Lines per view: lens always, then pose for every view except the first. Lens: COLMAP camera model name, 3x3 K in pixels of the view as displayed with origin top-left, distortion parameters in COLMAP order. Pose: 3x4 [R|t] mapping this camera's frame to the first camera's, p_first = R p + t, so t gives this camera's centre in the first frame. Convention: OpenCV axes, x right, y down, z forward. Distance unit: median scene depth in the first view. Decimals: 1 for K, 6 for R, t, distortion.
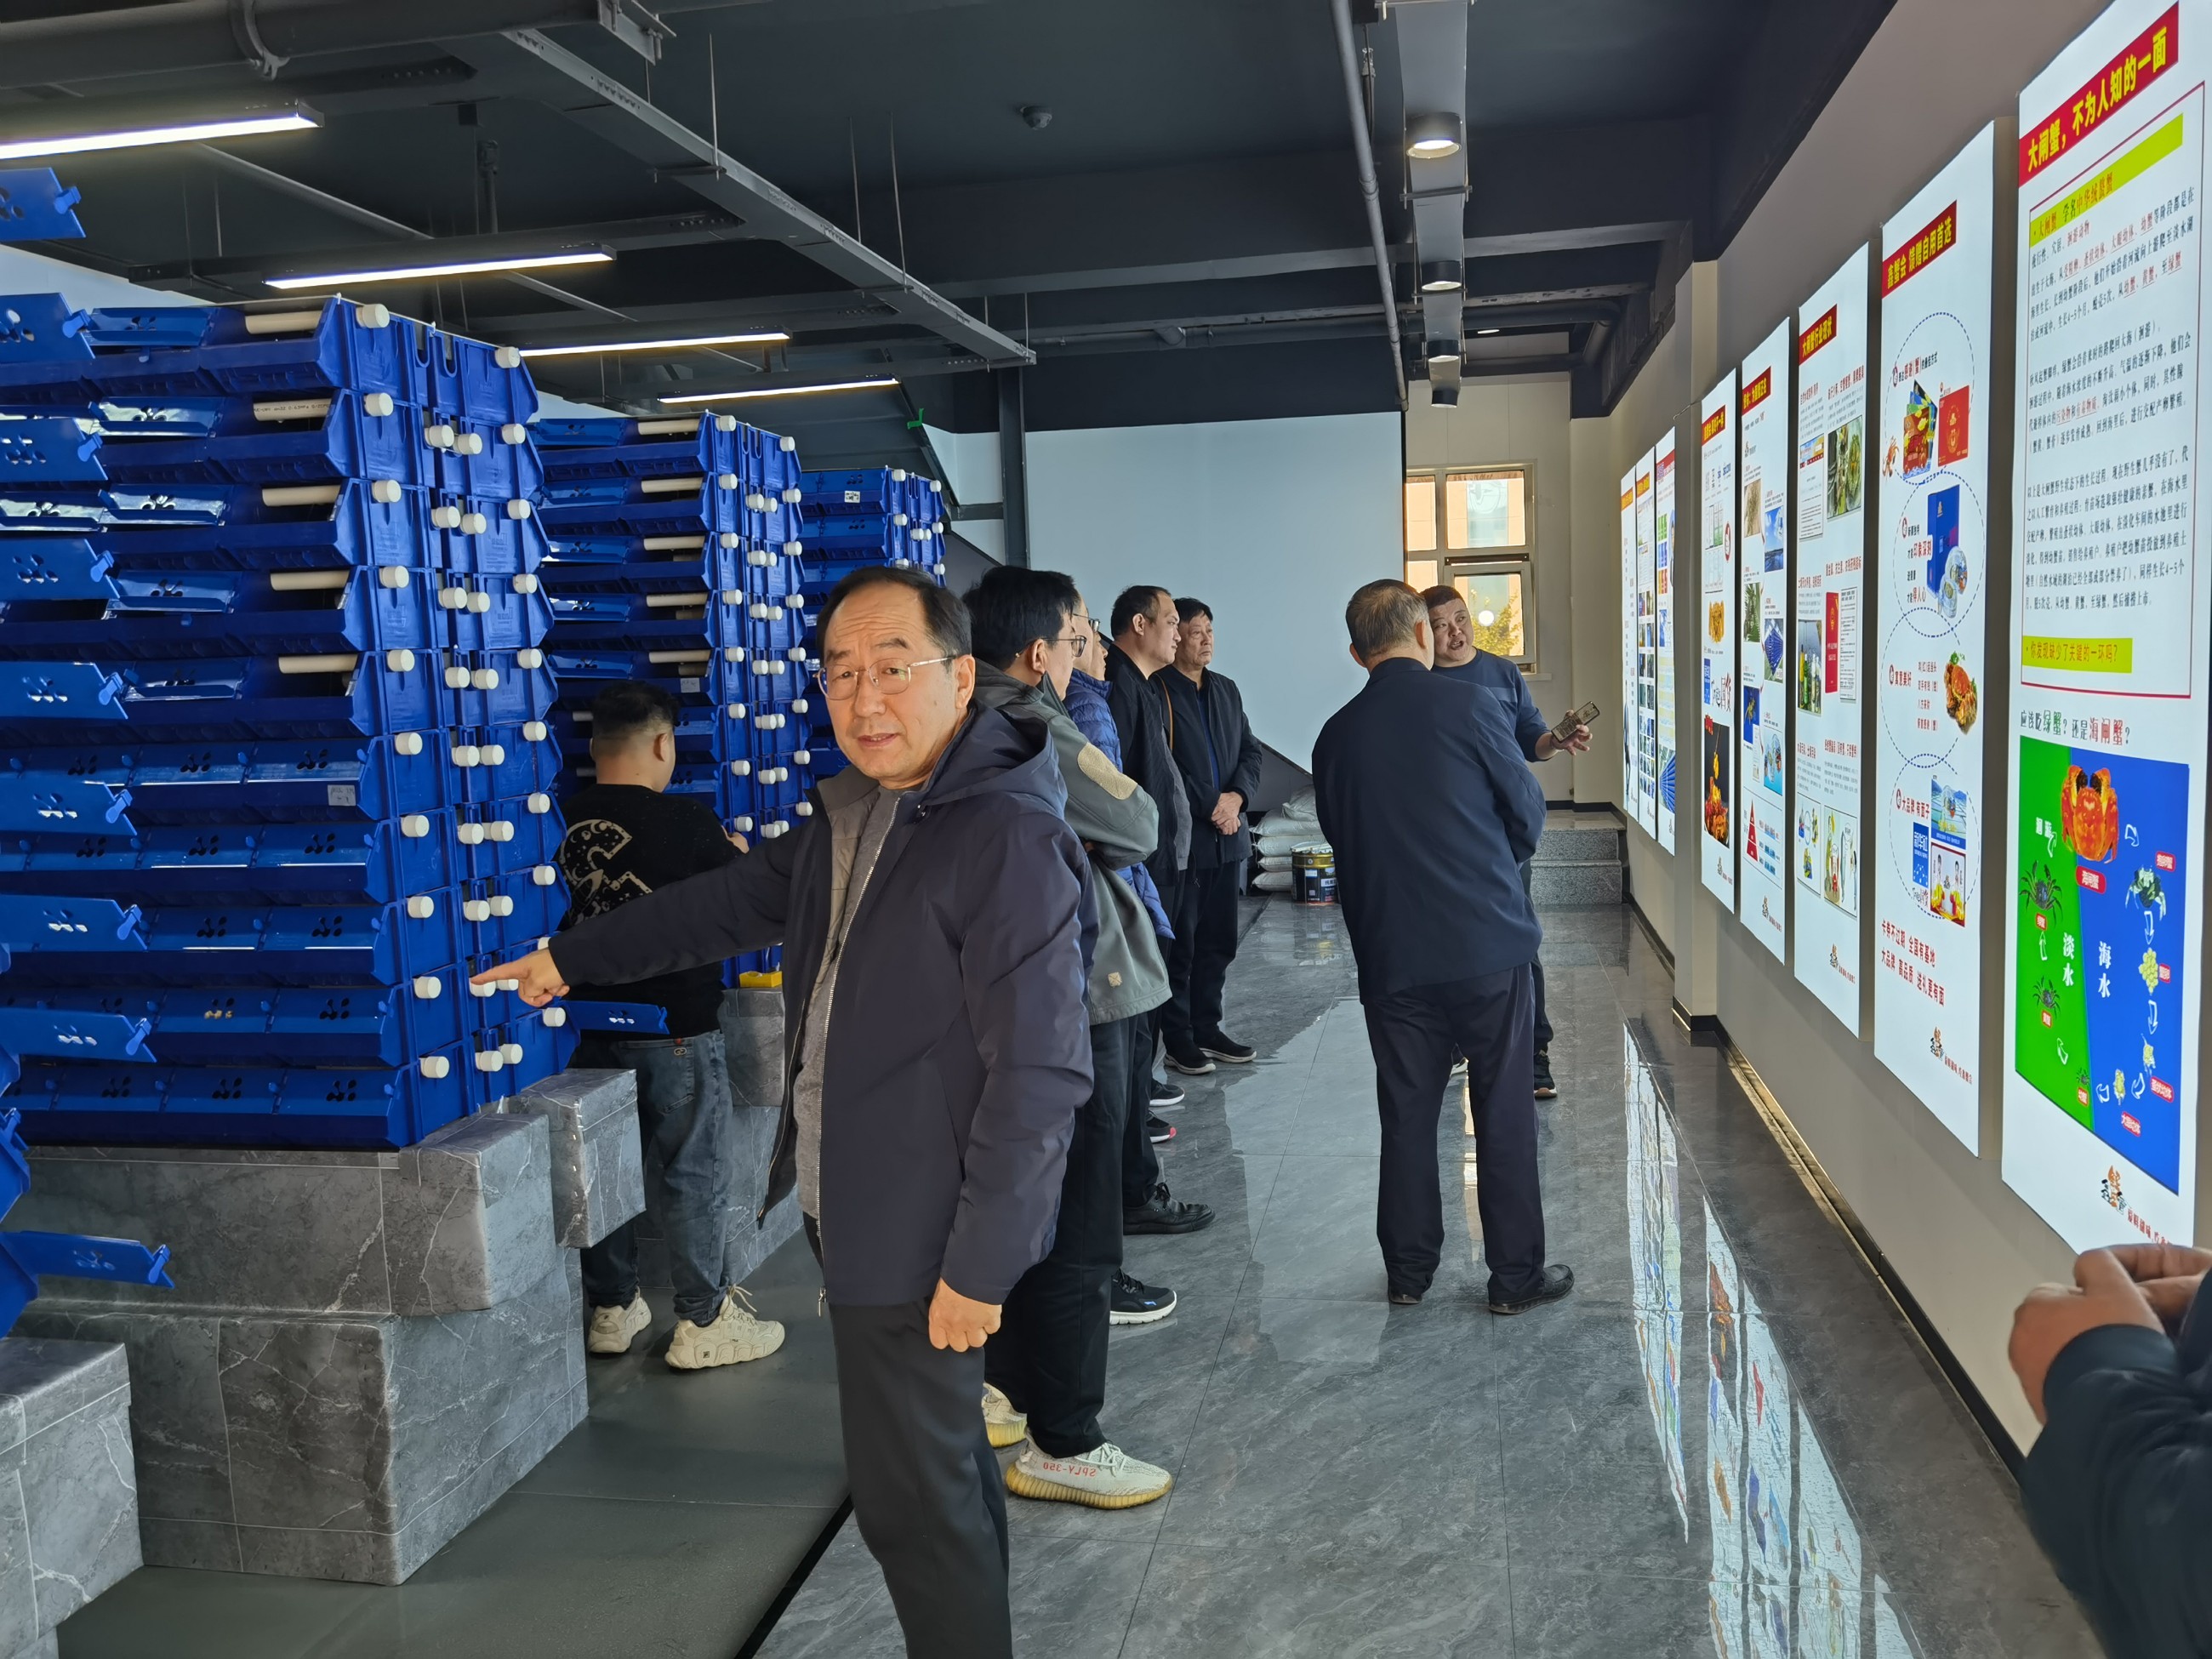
lens RADIAL K [[1774.7, 0, 1106.1], [0, 1774.7, 828.7], [0, 0, 1]] dist [0.004489, 0.016169]
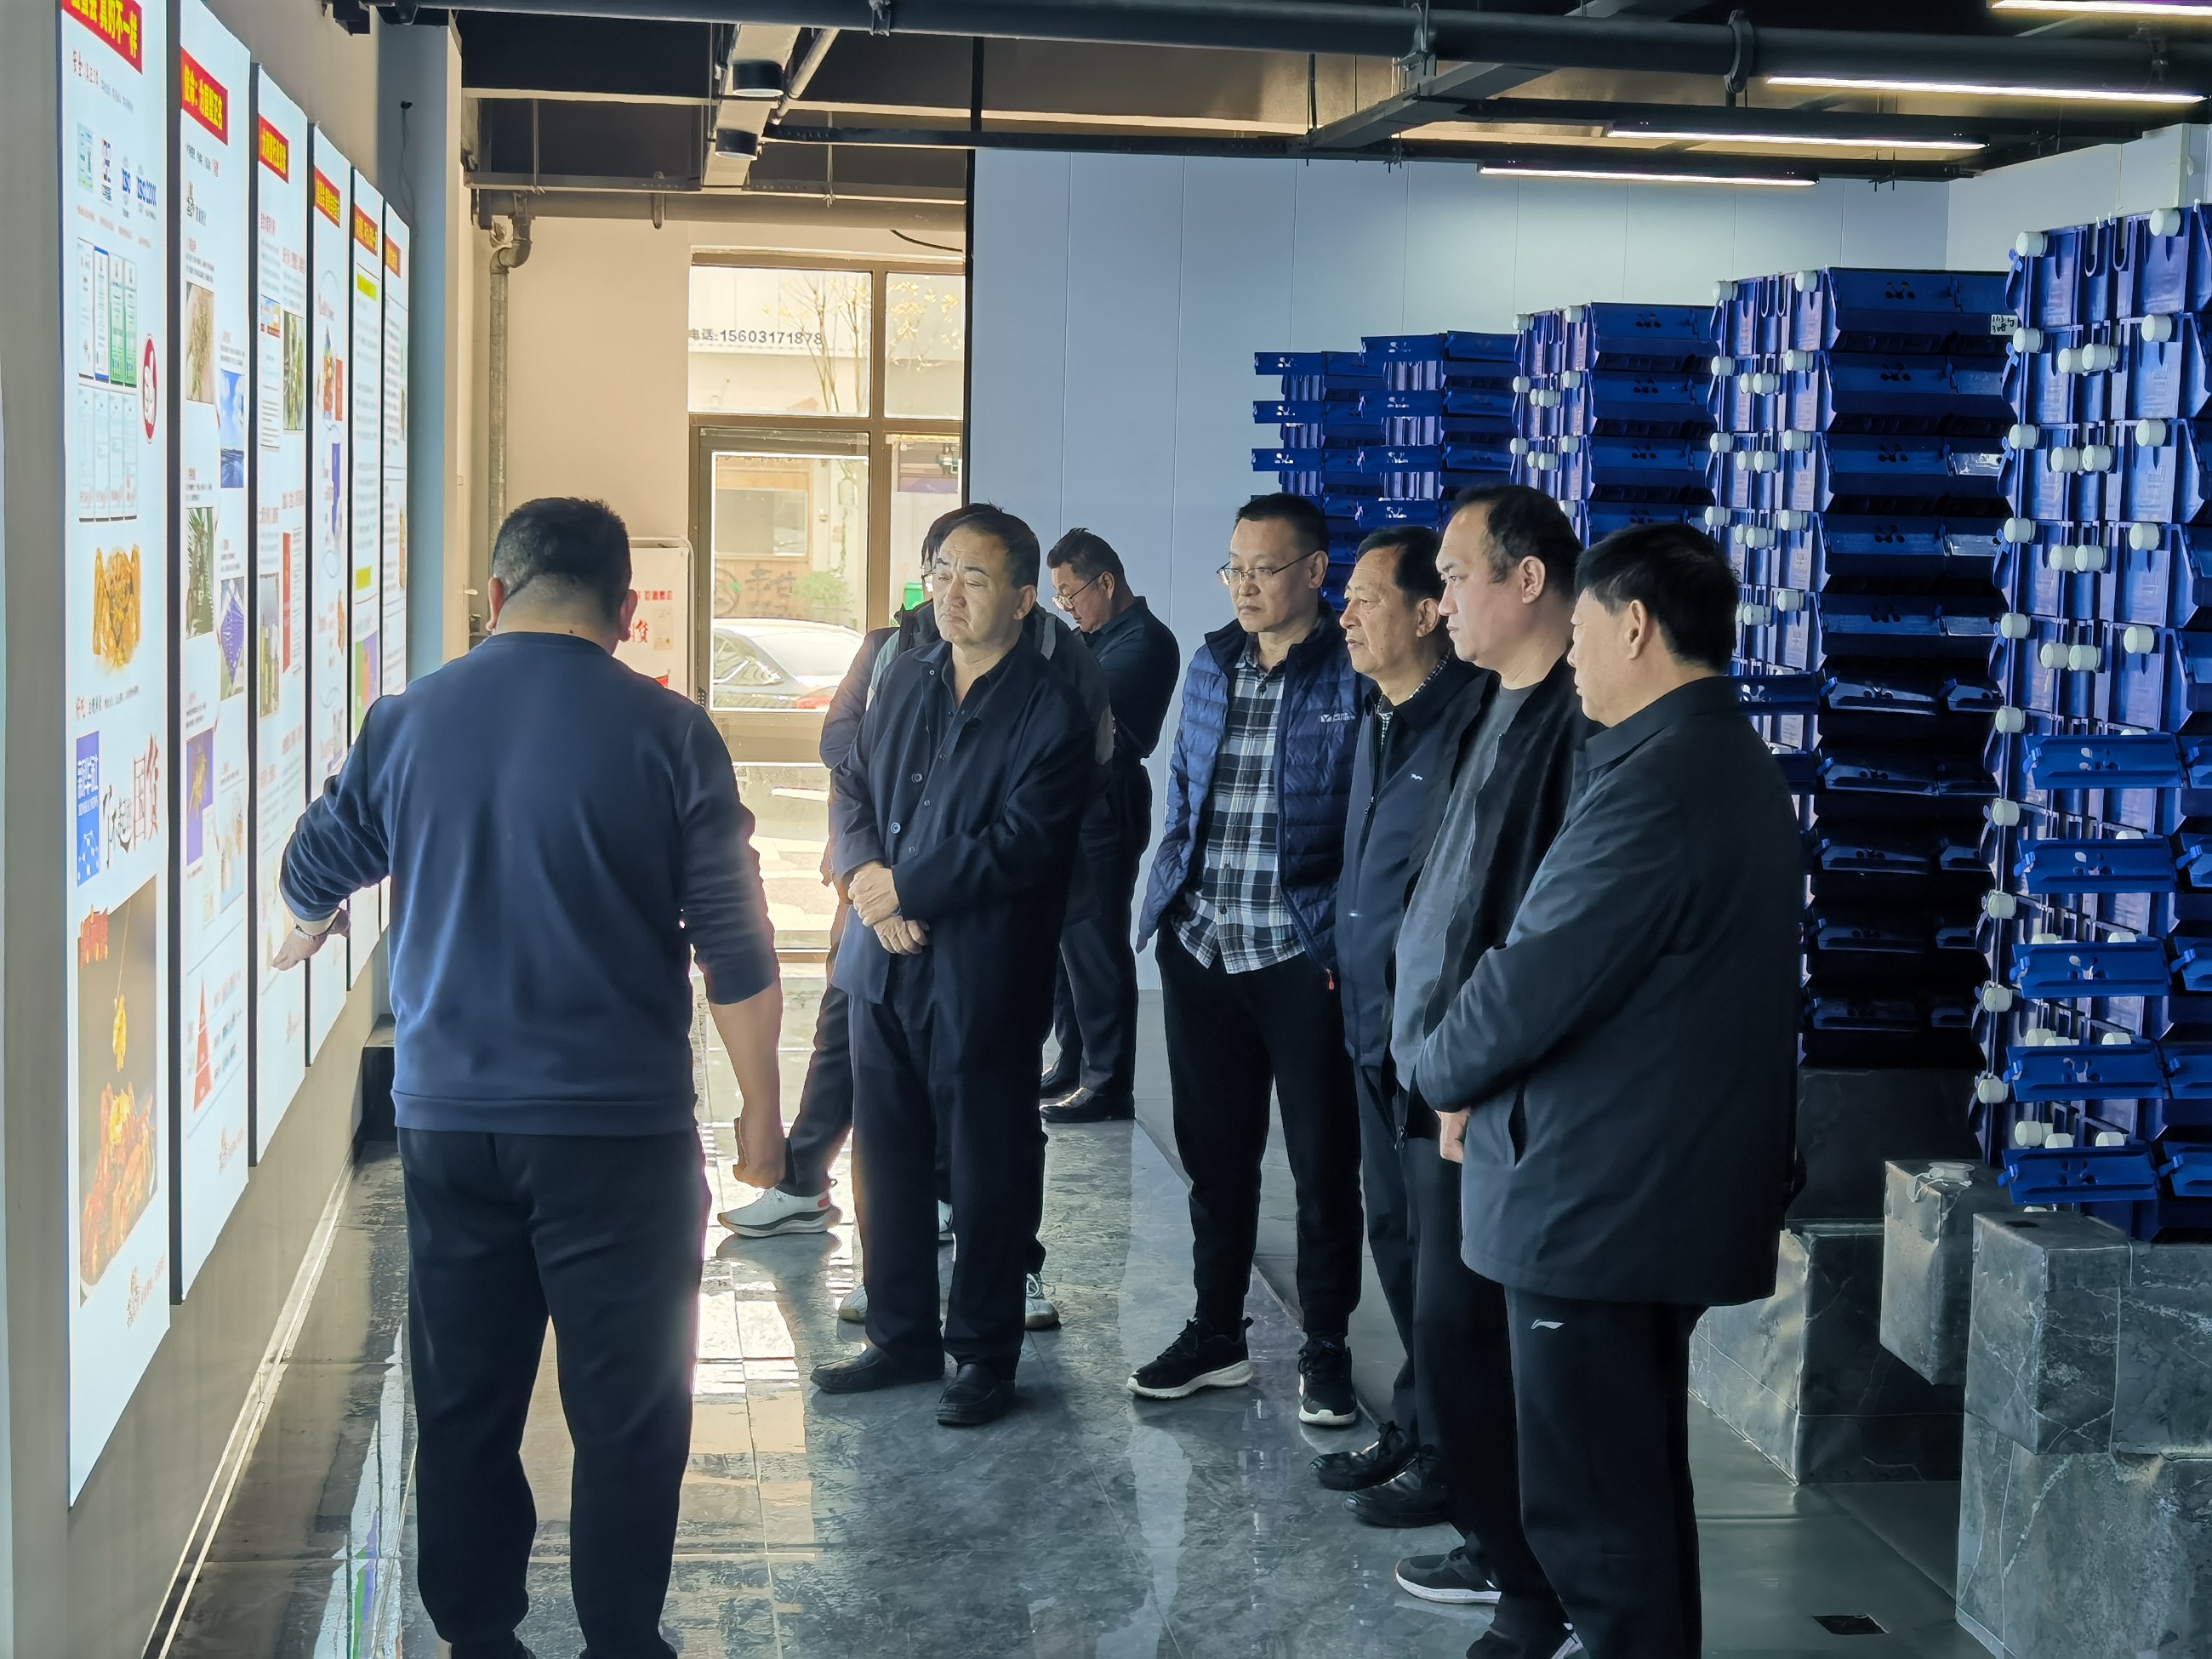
lens RADIAL K [[3357.4, 0, 1086.2], [0, 3357.4, 853.0], [0, 0, 1]] dist [0.001365, 0.000000]
pose [[-0.948144, 0.041887, -0.315070, 0.532387], [-0.027998, 0.976418, 0.214065, -0.304960], [0.316606, 0.211786, -0.924612, 2.375858]]
